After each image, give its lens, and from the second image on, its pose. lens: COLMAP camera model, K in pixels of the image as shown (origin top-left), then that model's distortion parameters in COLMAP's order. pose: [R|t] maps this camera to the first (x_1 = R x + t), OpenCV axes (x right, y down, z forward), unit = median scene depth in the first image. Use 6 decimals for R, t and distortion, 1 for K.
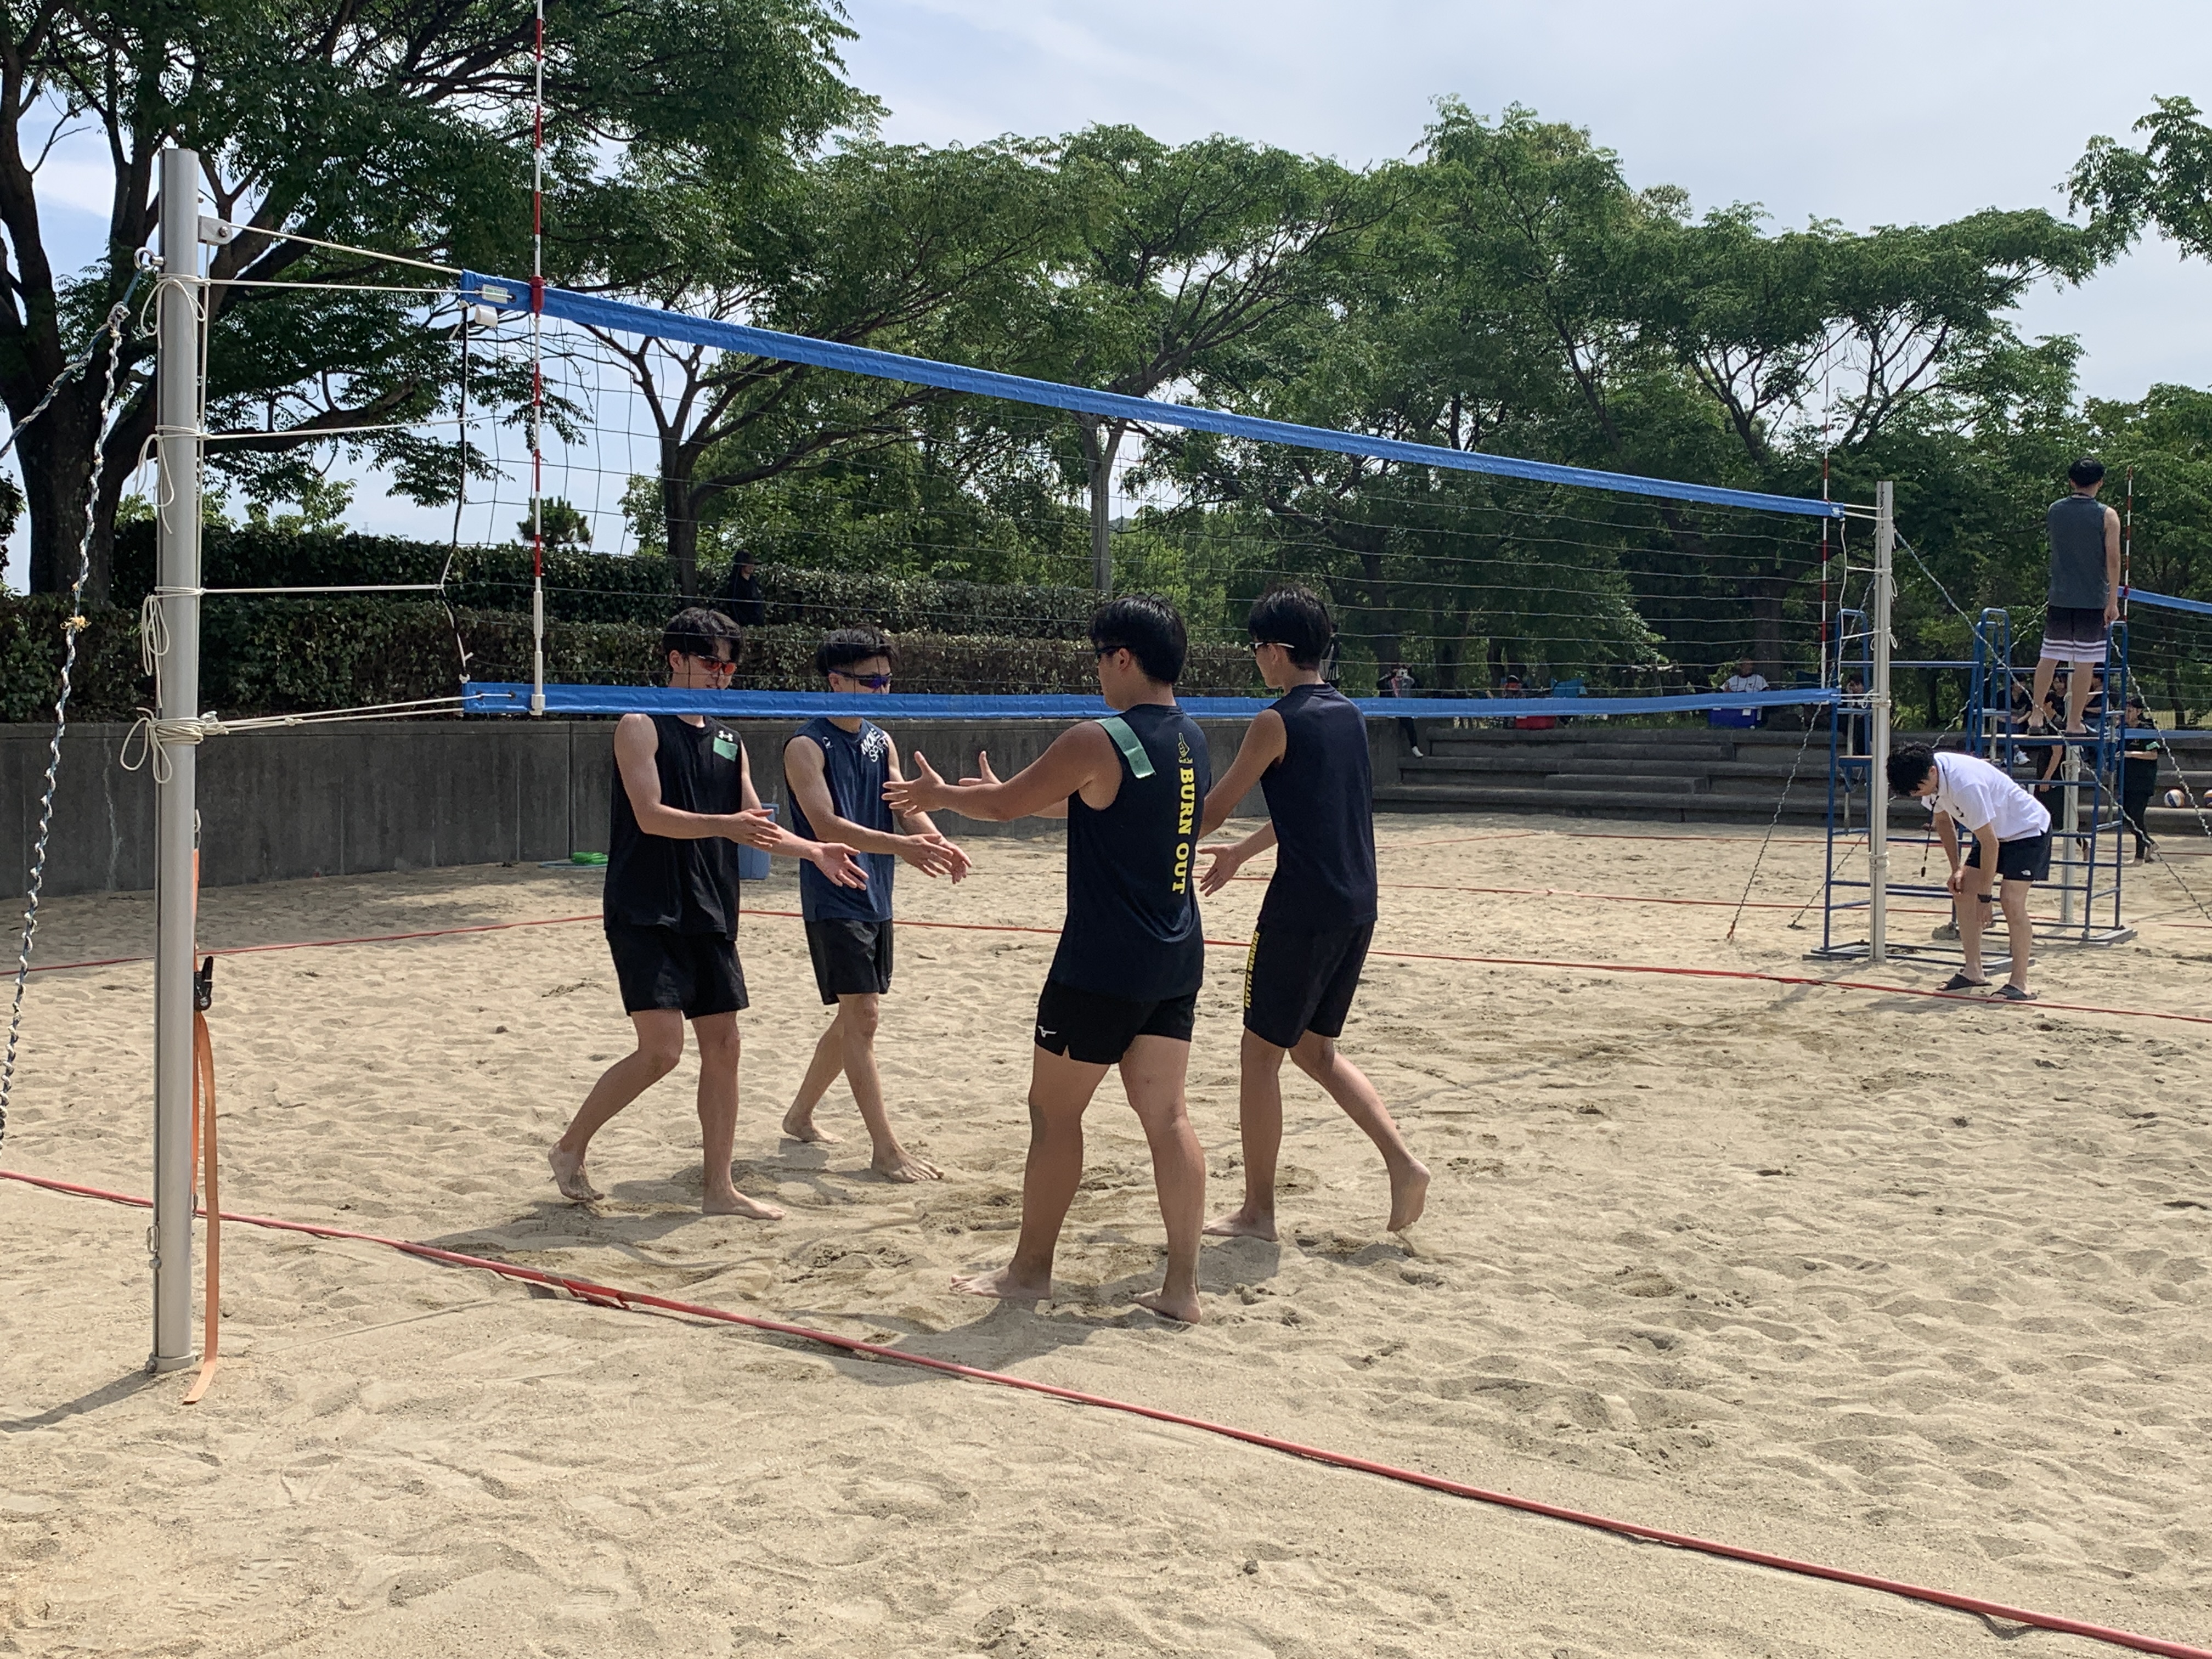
lens RADIAL K [[2464.6, 0, 1110.5], [0, 2464.6, 837.1], [0, 0, 1]] dist [0.010446, 0.000000]
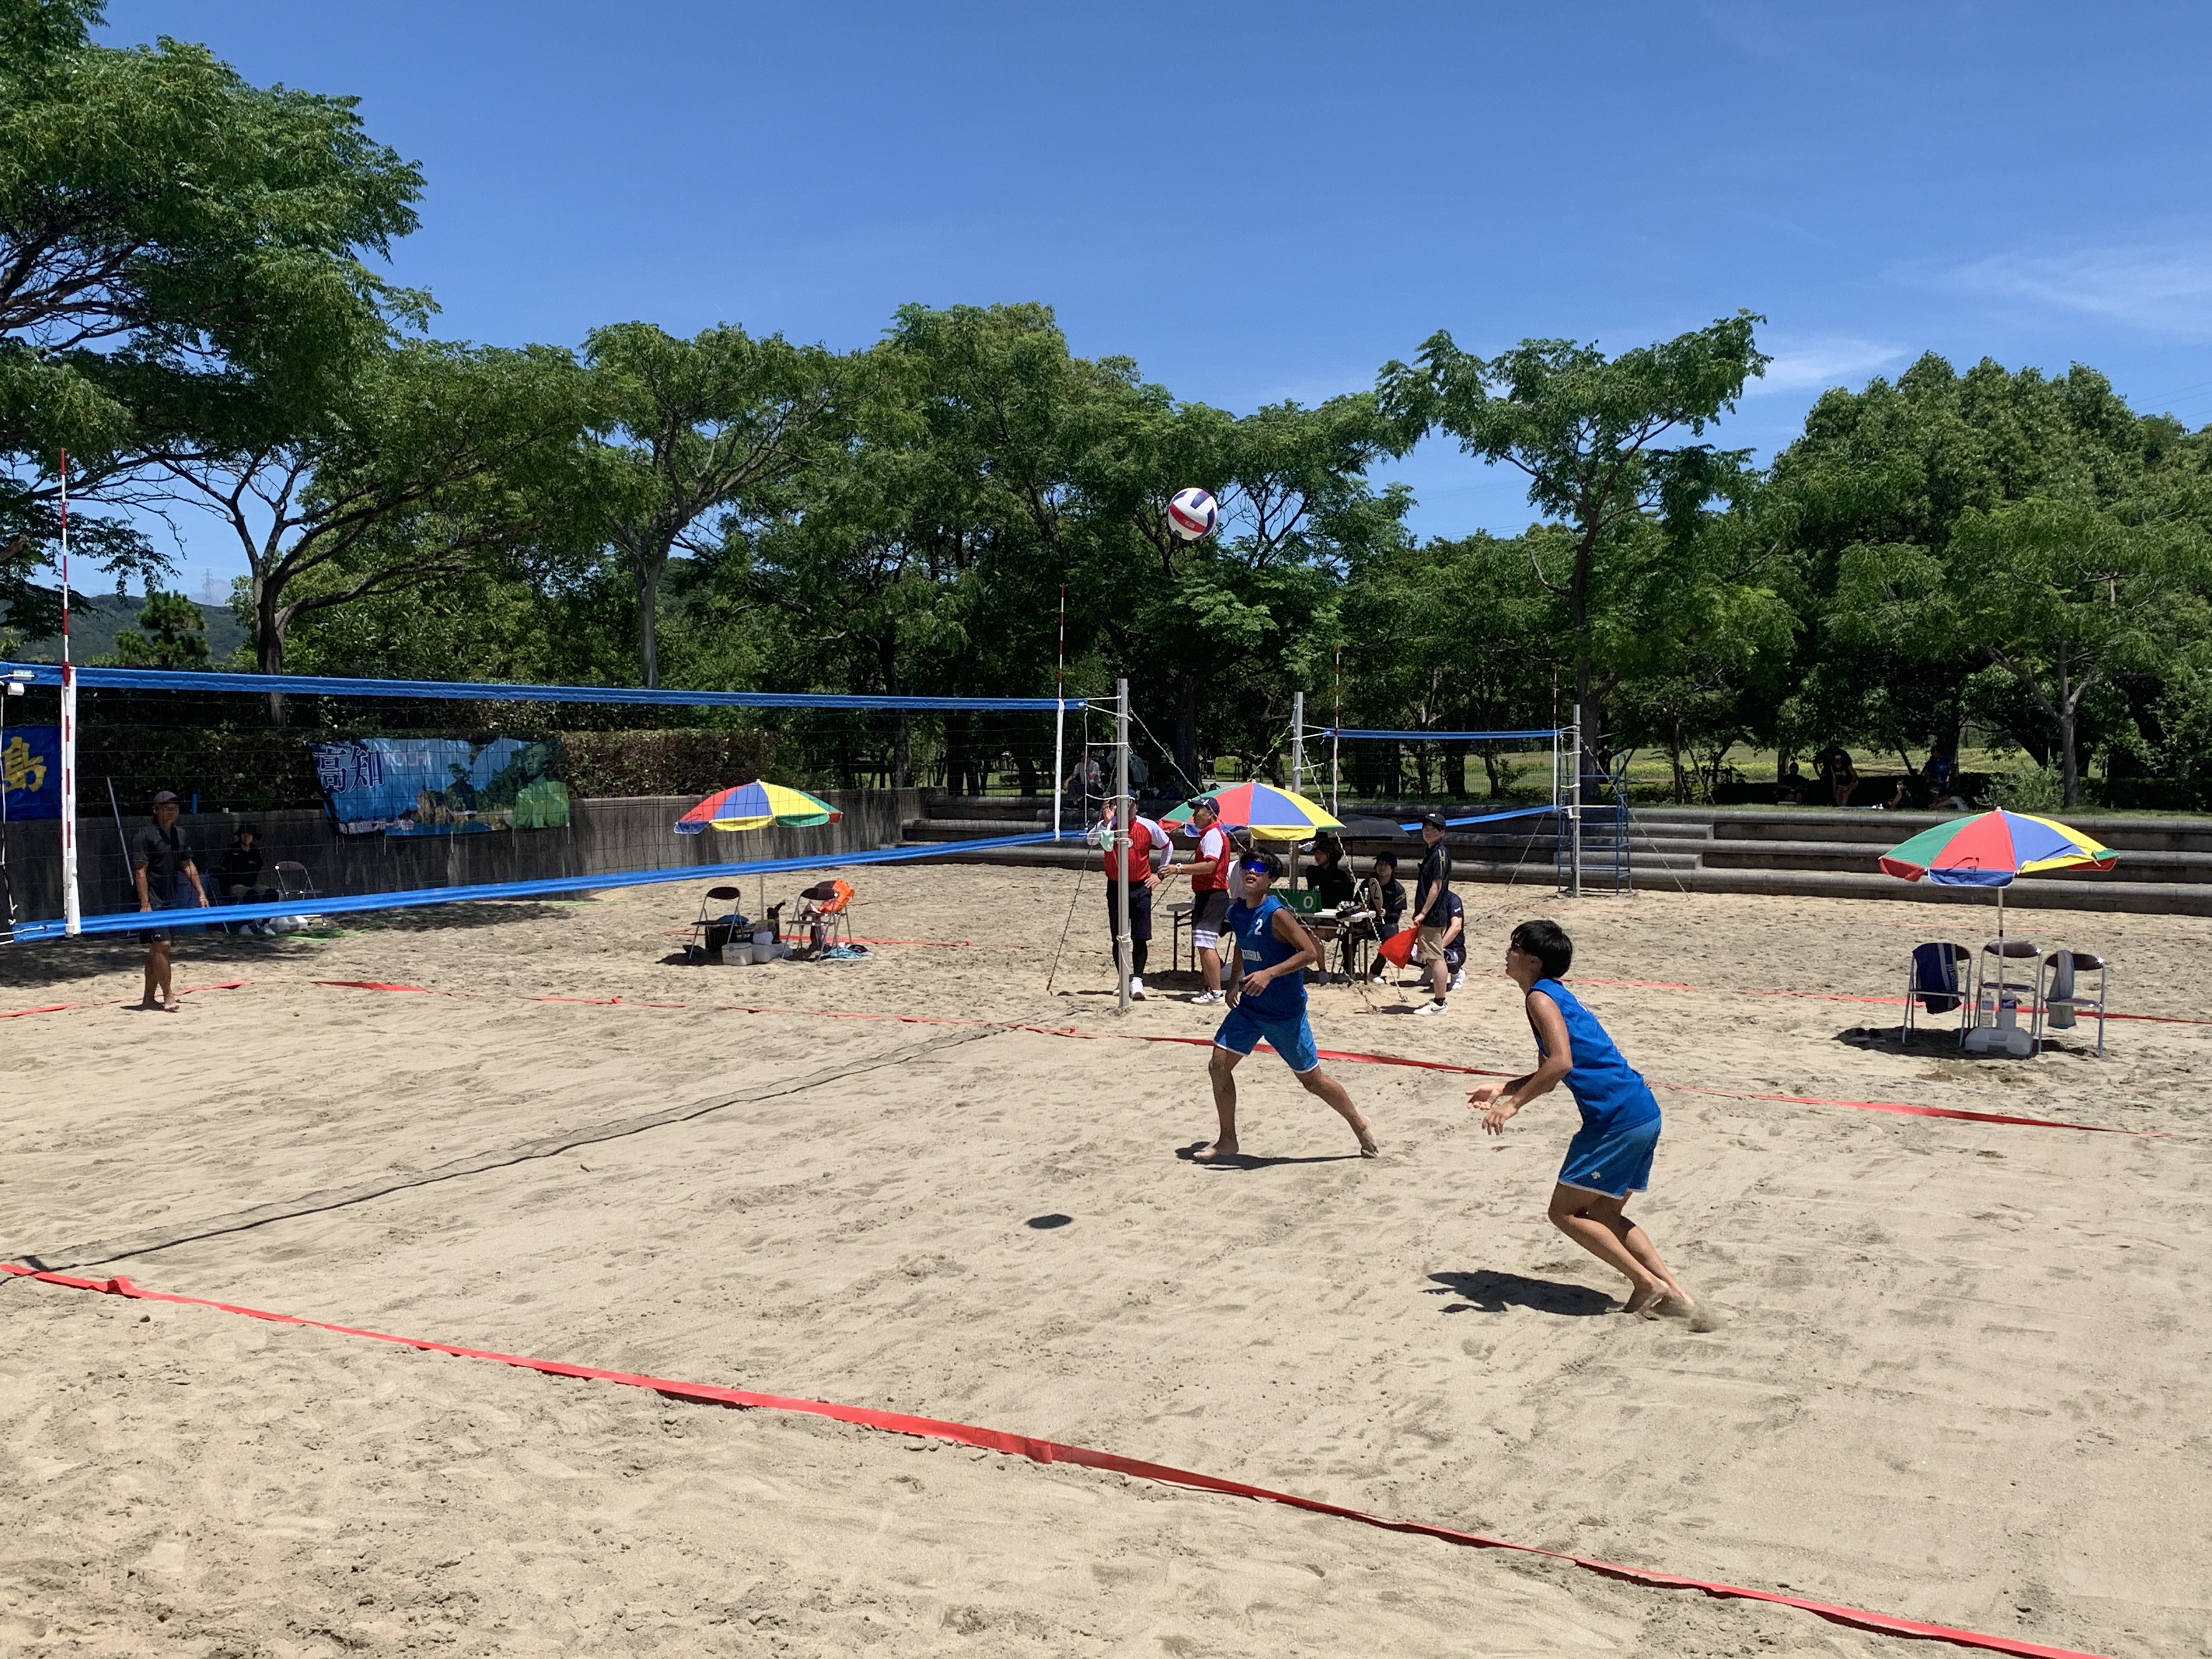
lens RADIAL K [[2175.2, 0, 1098.8], [0, 2175.2, 819.1], [0, 0, 1]] dist [-0.016986, 0.000000]
pose [[0.984524, -0.008602, 0.175041, 0.034032], [0.011967, 0.999763, -0.018176, -0.017115], [-0.174843, 0.019990, 0.984393, -0.093261]]
